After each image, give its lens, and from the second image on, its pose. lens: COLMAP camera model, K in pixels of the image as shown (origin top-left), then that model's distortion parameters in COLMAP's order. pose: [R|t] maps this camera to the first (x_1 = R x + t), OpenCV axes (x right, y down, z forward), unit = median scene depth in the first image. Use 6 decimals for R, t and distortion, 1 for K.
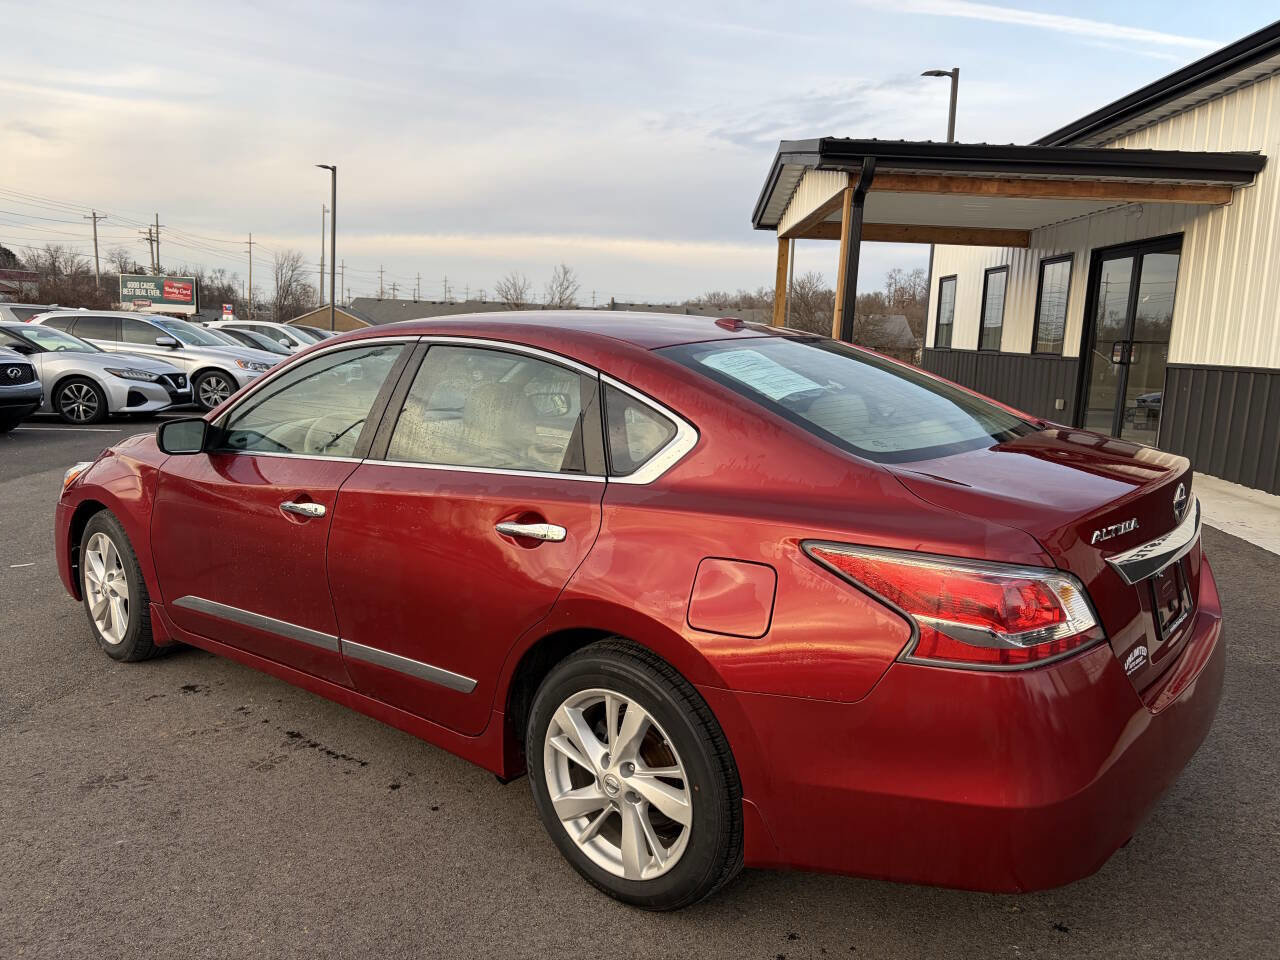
lens RADIAL K [[941.8, 0, 651.2], [0, 941.8, 482.1], [0, 0, 1]] dist [0.037073, -0.036434]
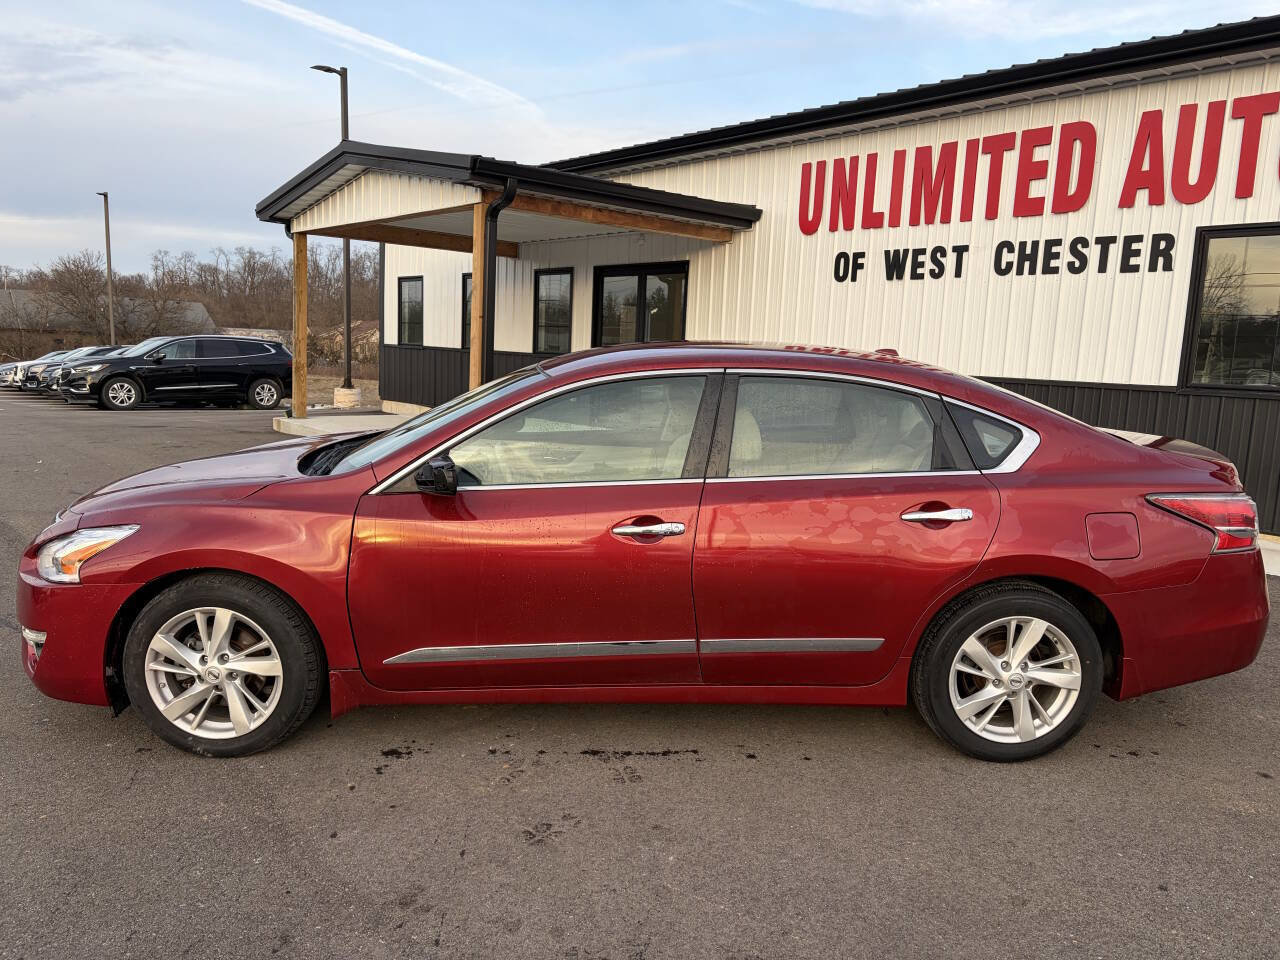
lens RADIAL K [[941.8, 0, 651.2], [0, 941.8, 482.1], [0, 0, 1]] dist [0.037073, -0.036434]
pose [[0.772455, -0.093883, 0.628092, -0.353335], [0.087746, 0.995305, 0.040858, -0.023902], [-0.628978, 0.023552, 0.777066, 0.055882]]
